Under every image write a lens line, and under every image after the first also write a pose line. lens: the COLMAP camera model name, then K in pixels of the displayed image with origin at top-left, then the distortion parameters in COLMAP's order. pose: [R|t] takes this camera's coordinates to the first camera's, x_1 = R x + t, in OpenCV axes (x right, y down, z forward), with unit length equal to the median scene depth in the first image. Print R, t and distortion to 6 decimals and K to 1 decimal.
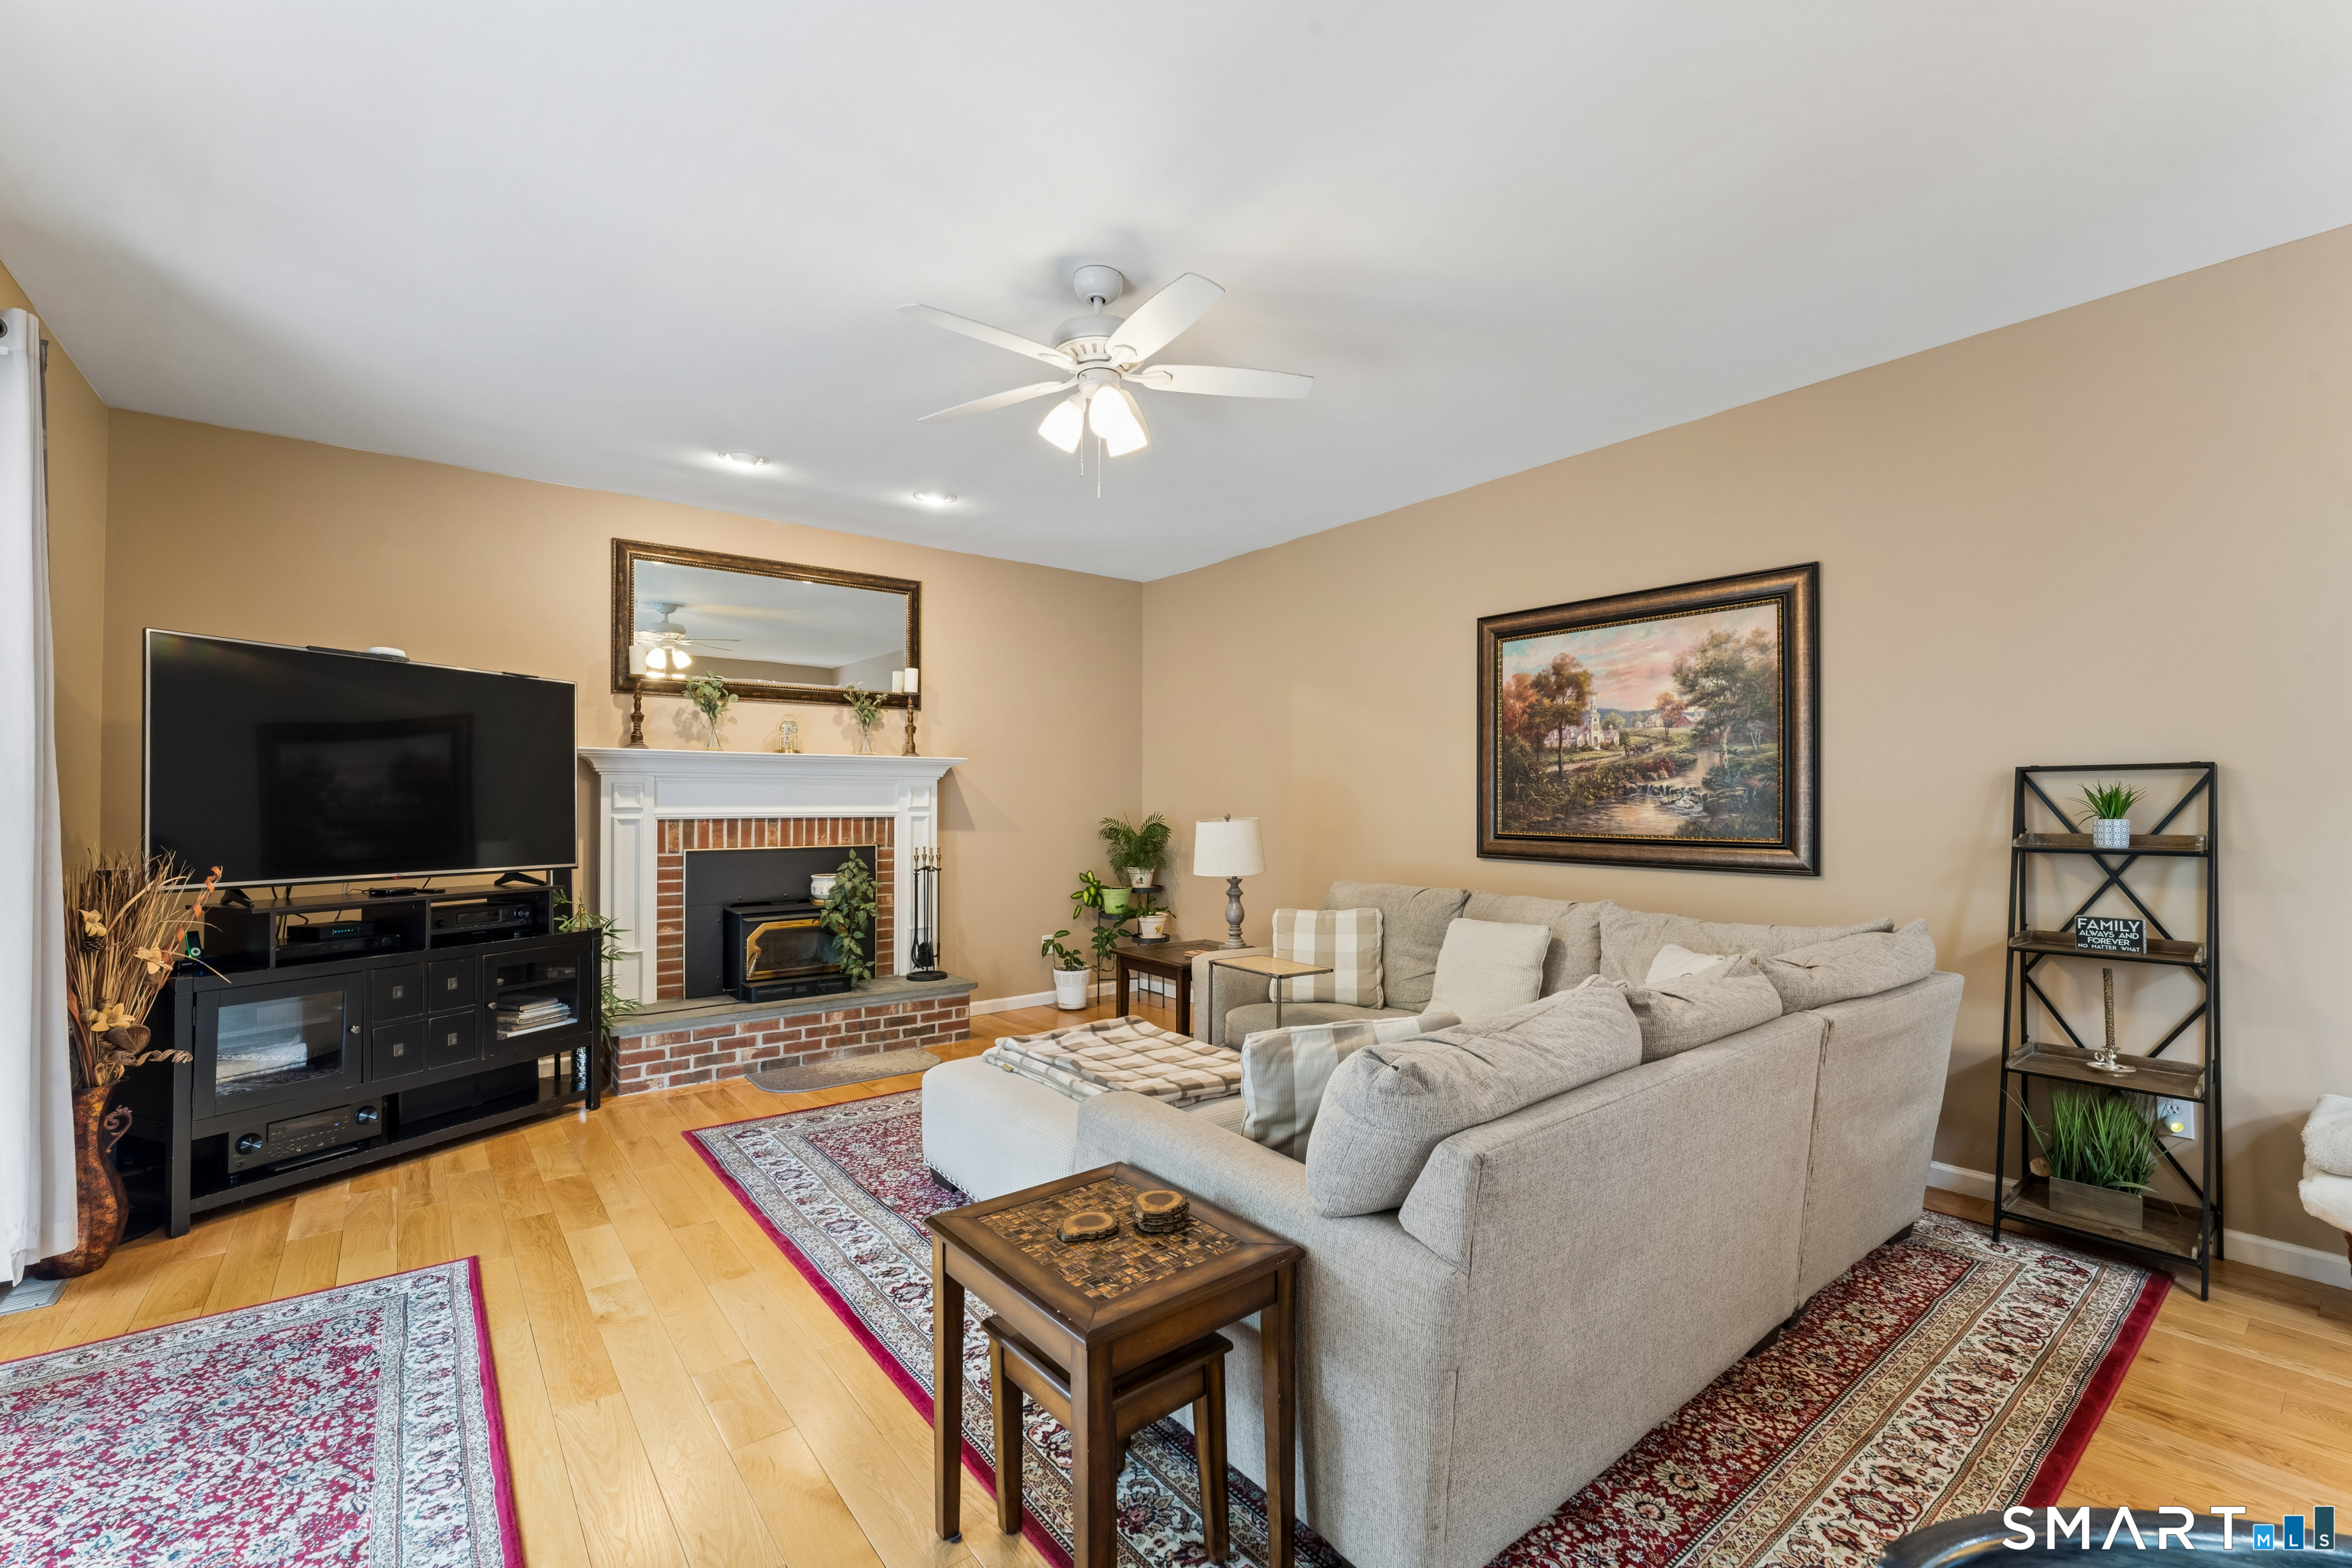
lens RADIAL K [[986.7, 0, 1173.0], [0, 986.7, 795.2], [0, 0, 1]] dist [-0.000239, 0.000096]
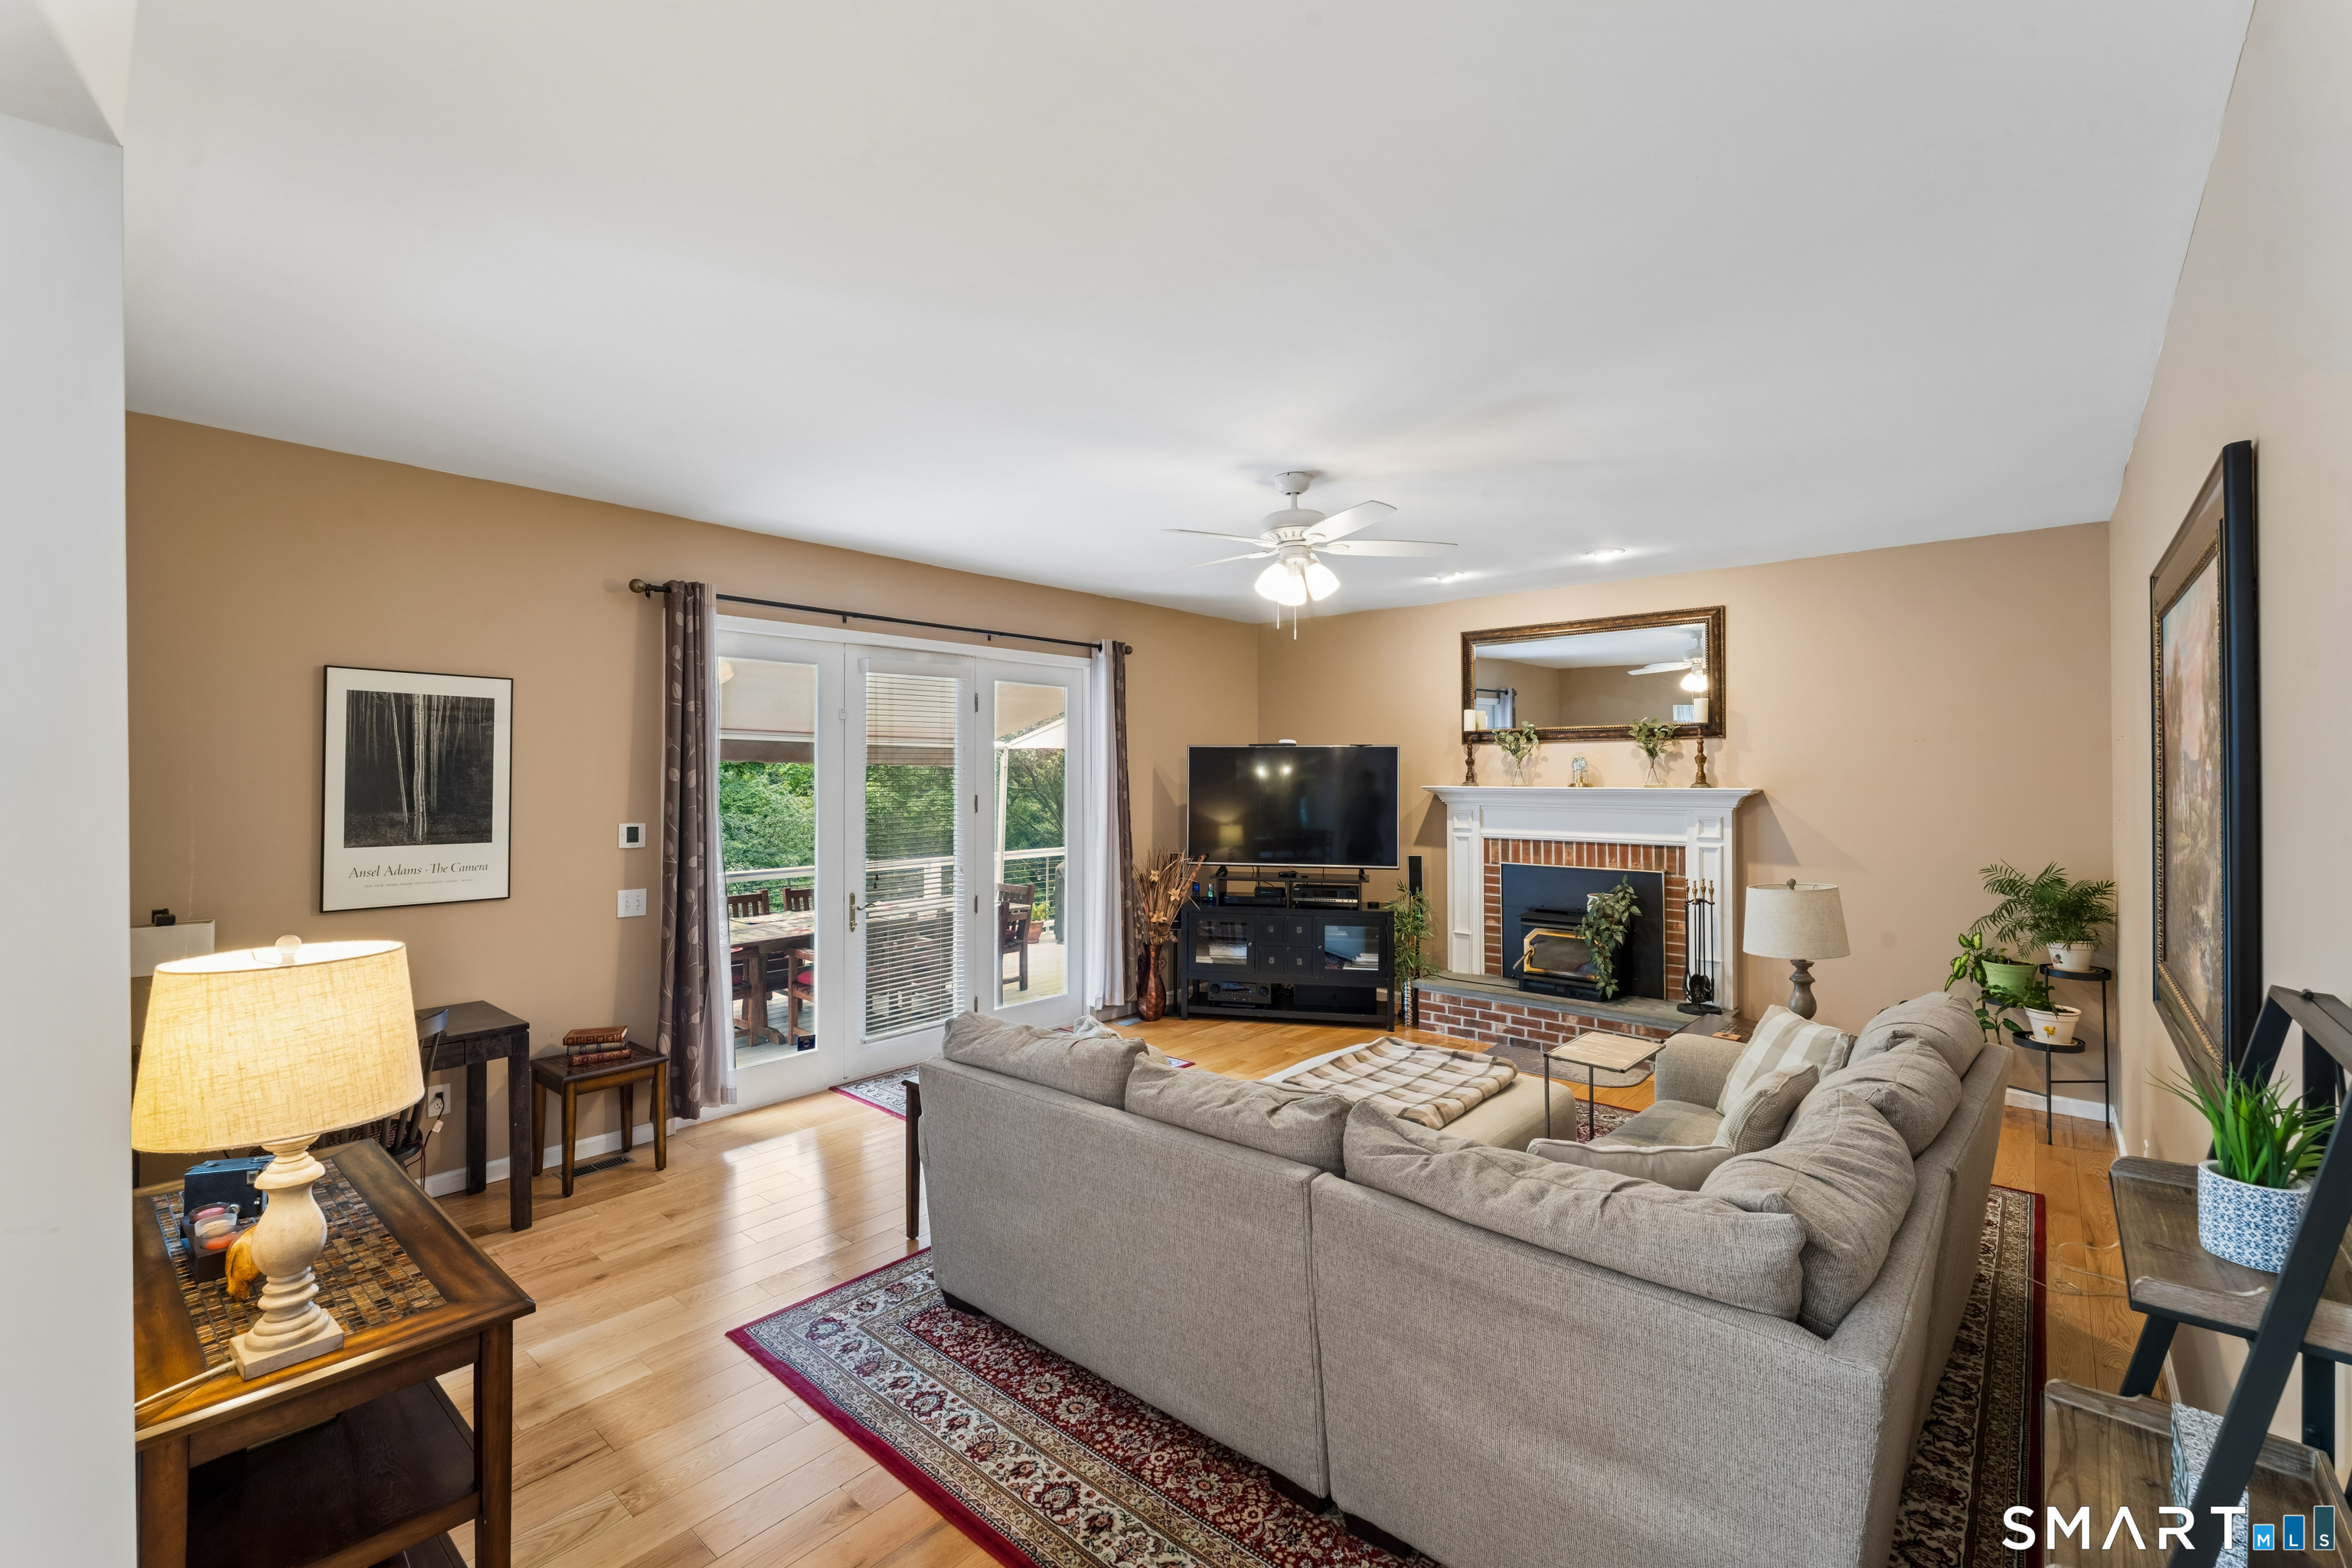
lens RADIAL K [[986.7, 0, 1158.8], [0, 986.7, 771.7], [0, 0, 1]] dist [-0.000239, 0.000096]
pose [[0.175567, -0.001468, -0.984466, 0.710458], [0.011409, 0.999935, 0.000544, -0.070213], [0.984401, -0.011327, 0.175572, 0.331710]]
